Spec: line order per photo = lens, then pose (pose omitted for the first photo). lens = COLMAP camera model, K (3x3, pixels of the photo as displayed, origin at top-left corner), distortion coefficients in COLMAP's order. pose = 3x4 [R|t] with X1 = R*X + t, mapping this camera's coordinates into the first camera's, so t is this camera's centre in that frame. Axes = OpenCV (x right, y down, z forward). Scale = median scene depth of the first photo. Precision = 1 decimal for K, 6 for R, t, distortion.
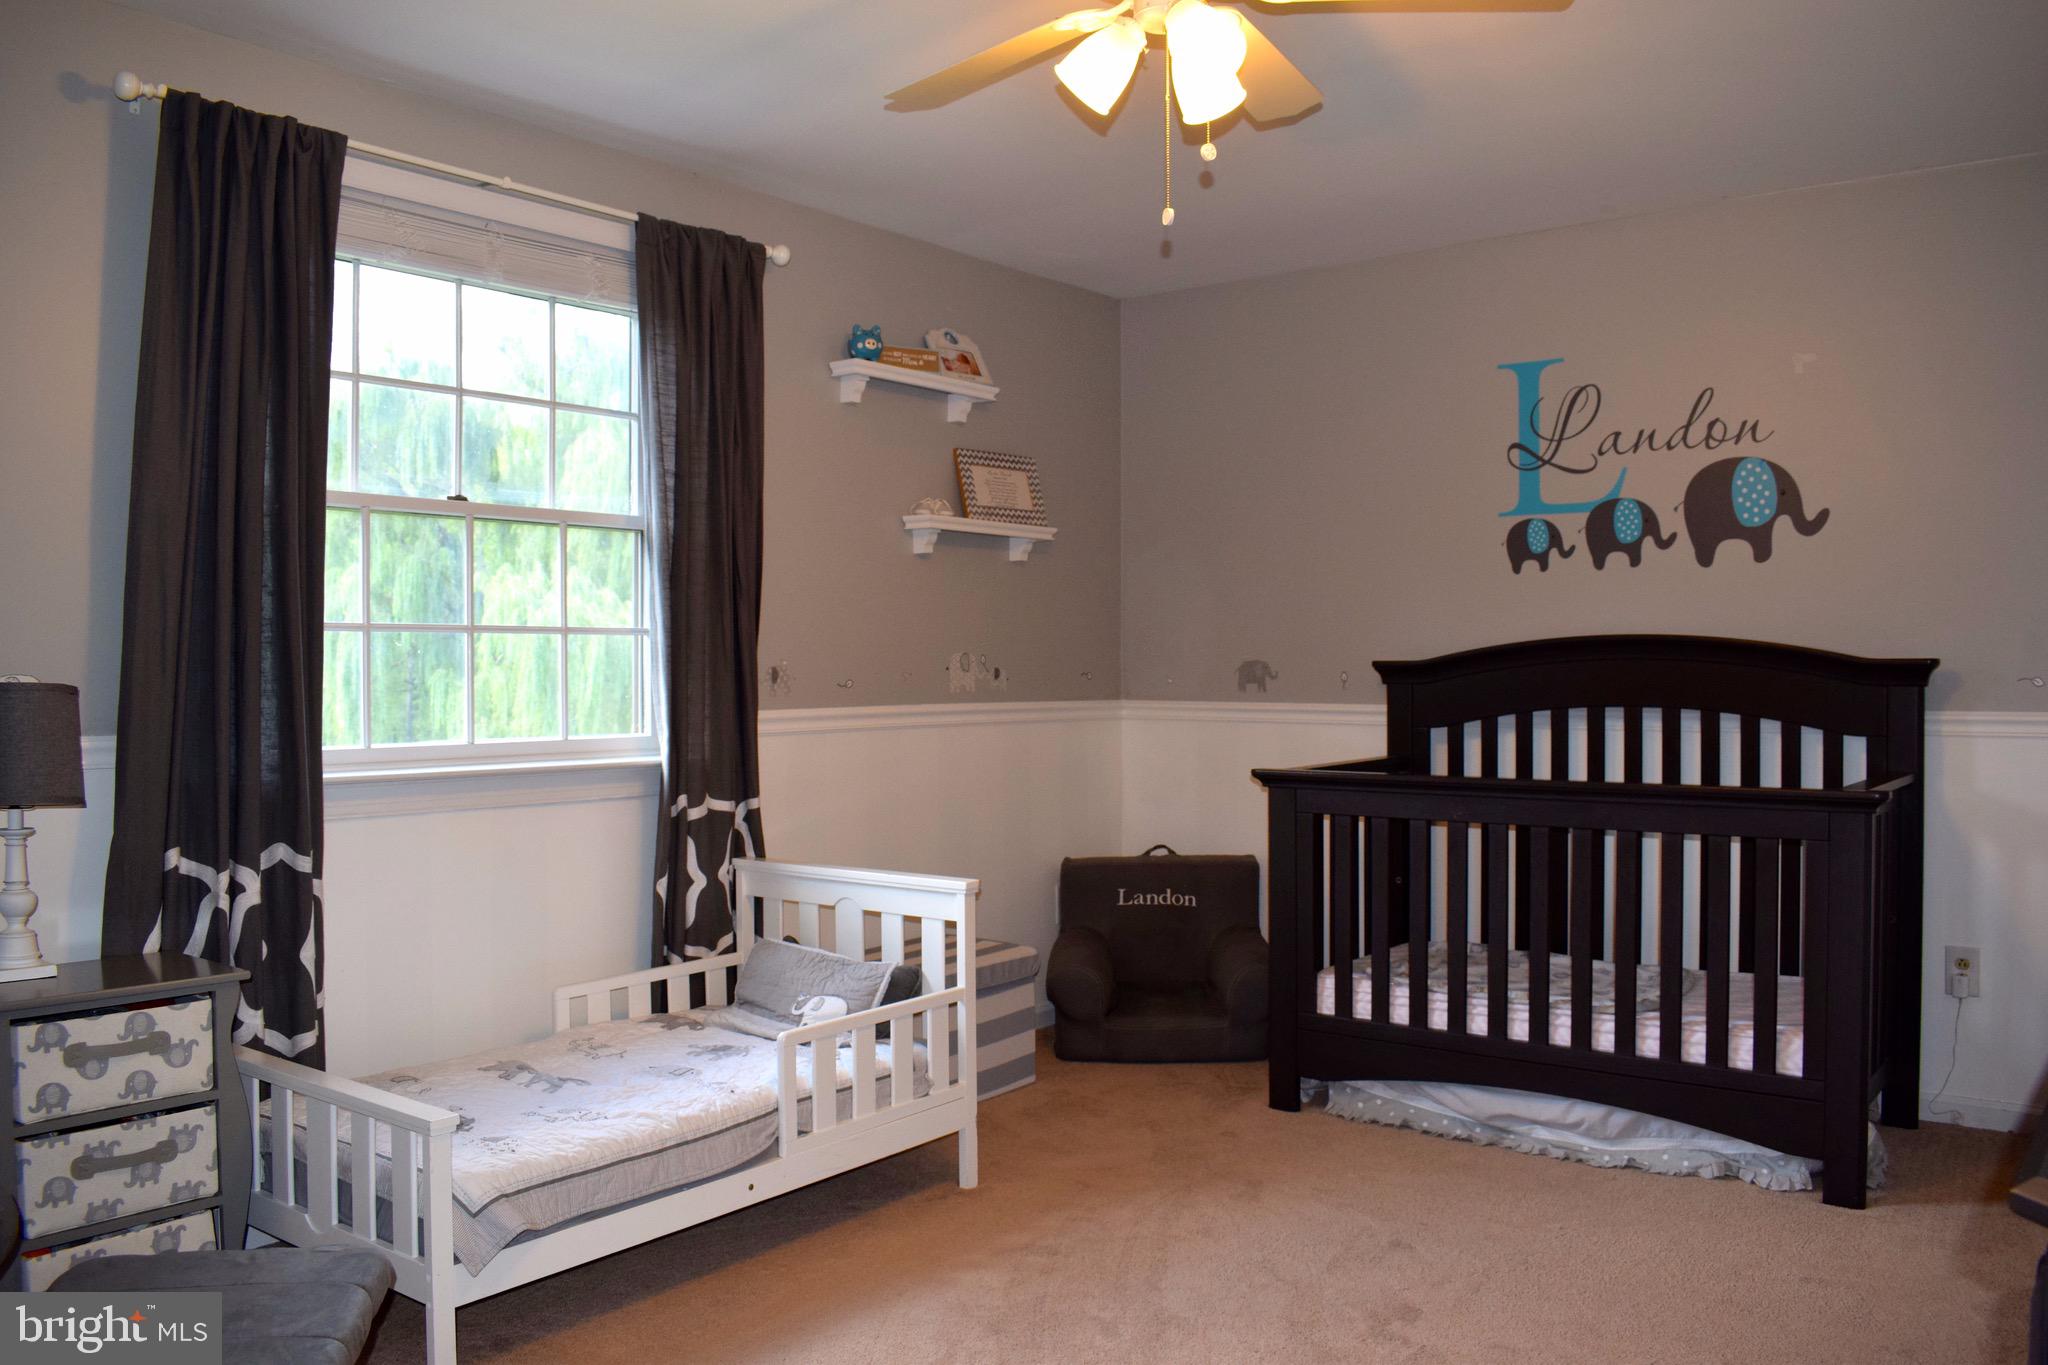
lens RADIAL K [[1592.8, 0, 1036.5], [0, 1592.8, 677.2], [0, 0, 1]] dist [-0.095291, 0.011176]
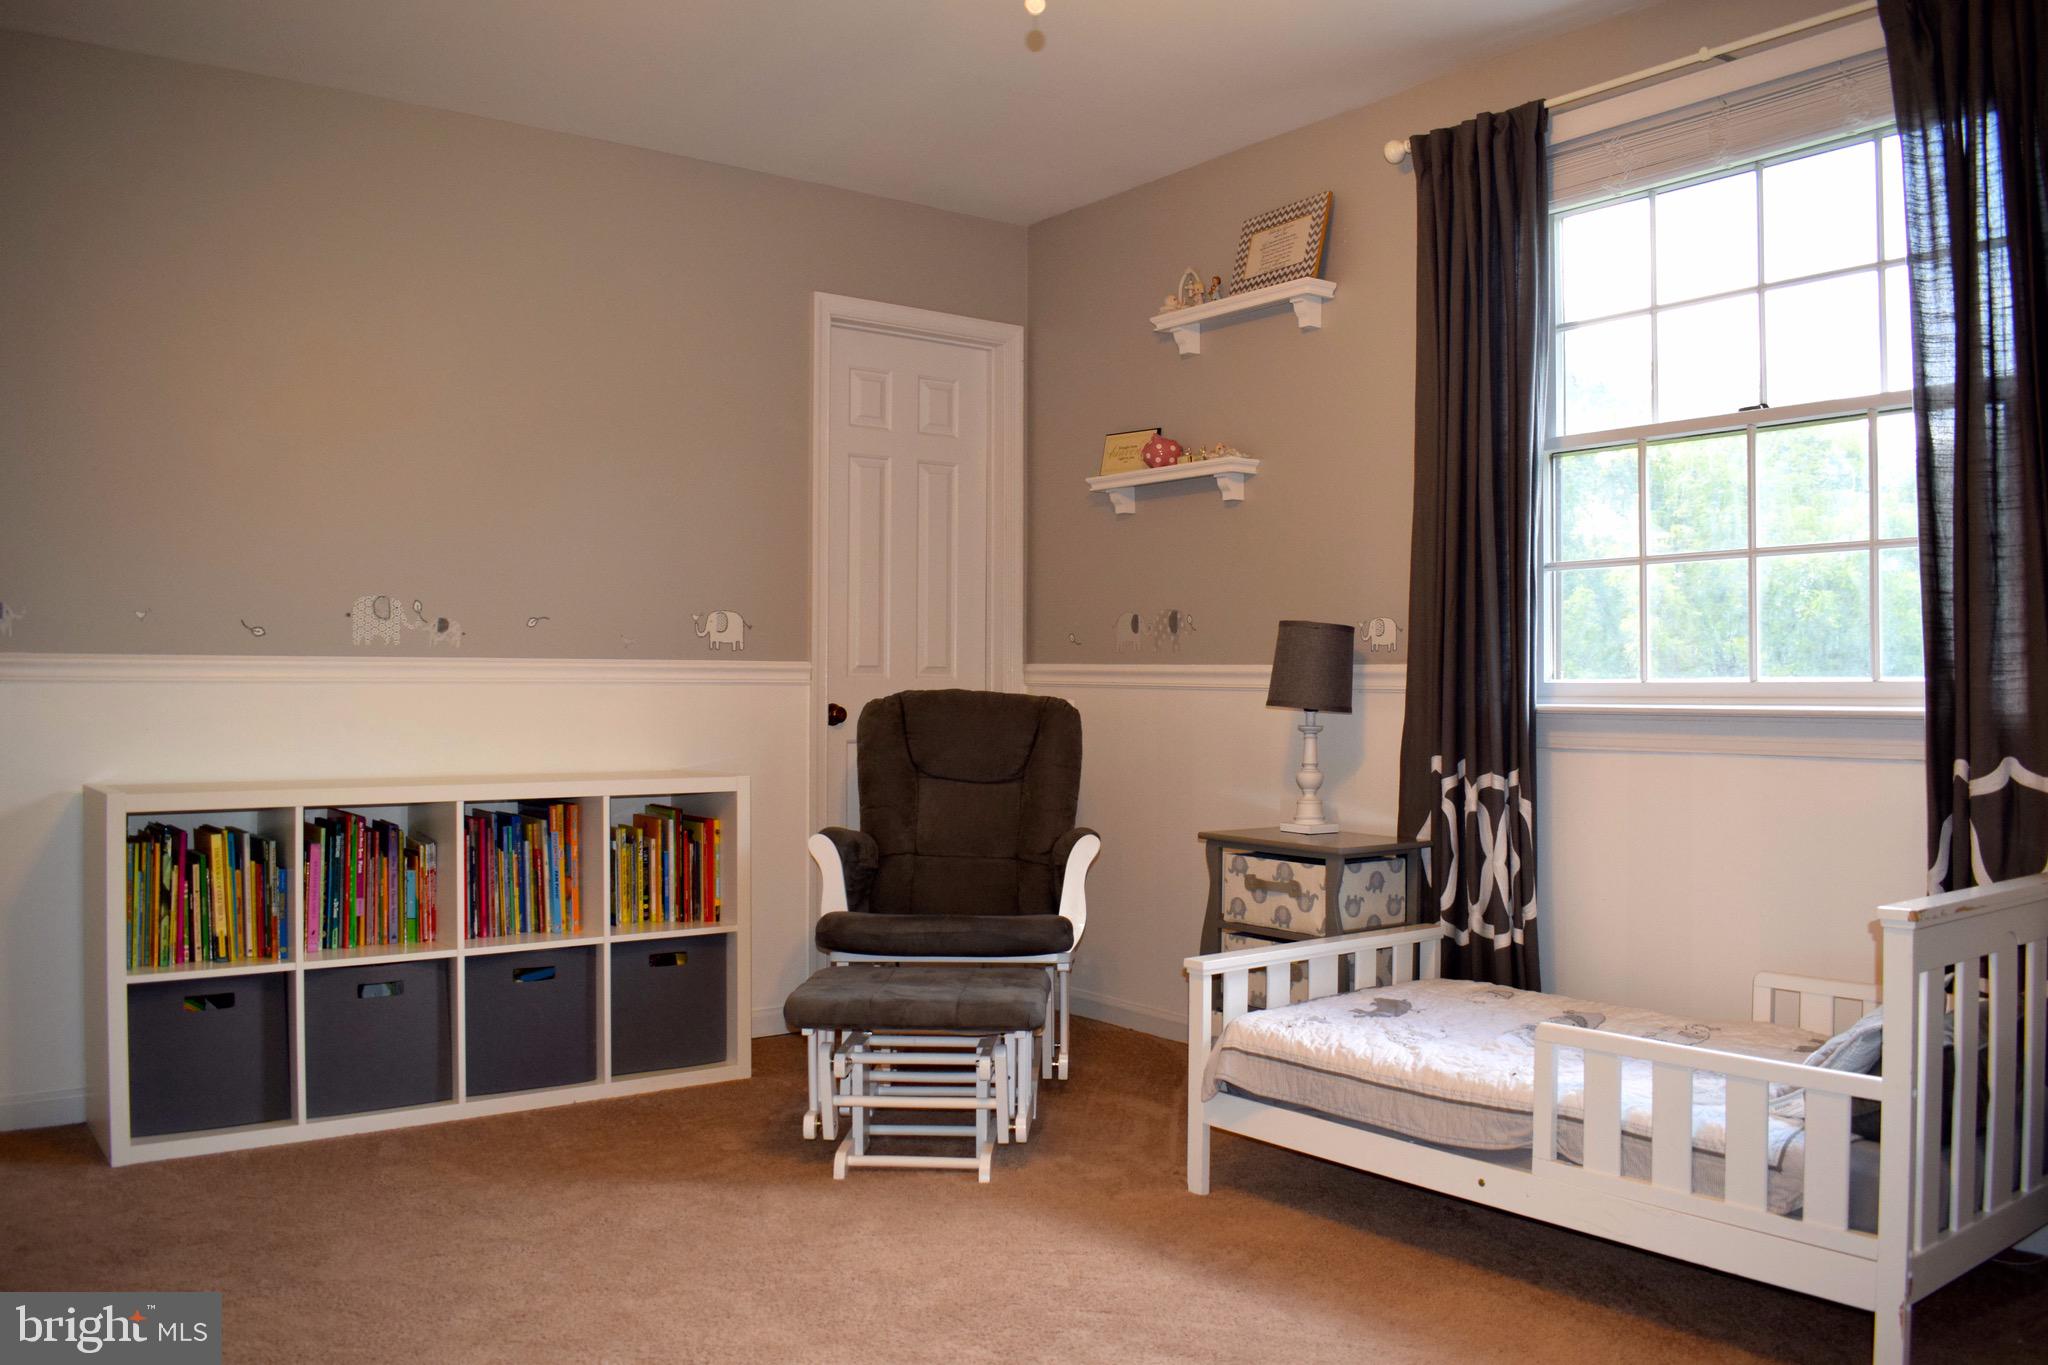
lens RADIAL K [[1592.8, 0, 1036.5], [0, 1592.8, 677.2], [0, 0, 1]] dist [-0.095291, 0.011176]
pose [[-0.247065, -0.007935, -0.968966, 0.676539], [-0.006383, 0.999958, -0.006561, 0.055135], [0.968978, 0.004564, -0.247105, 0.939487]]
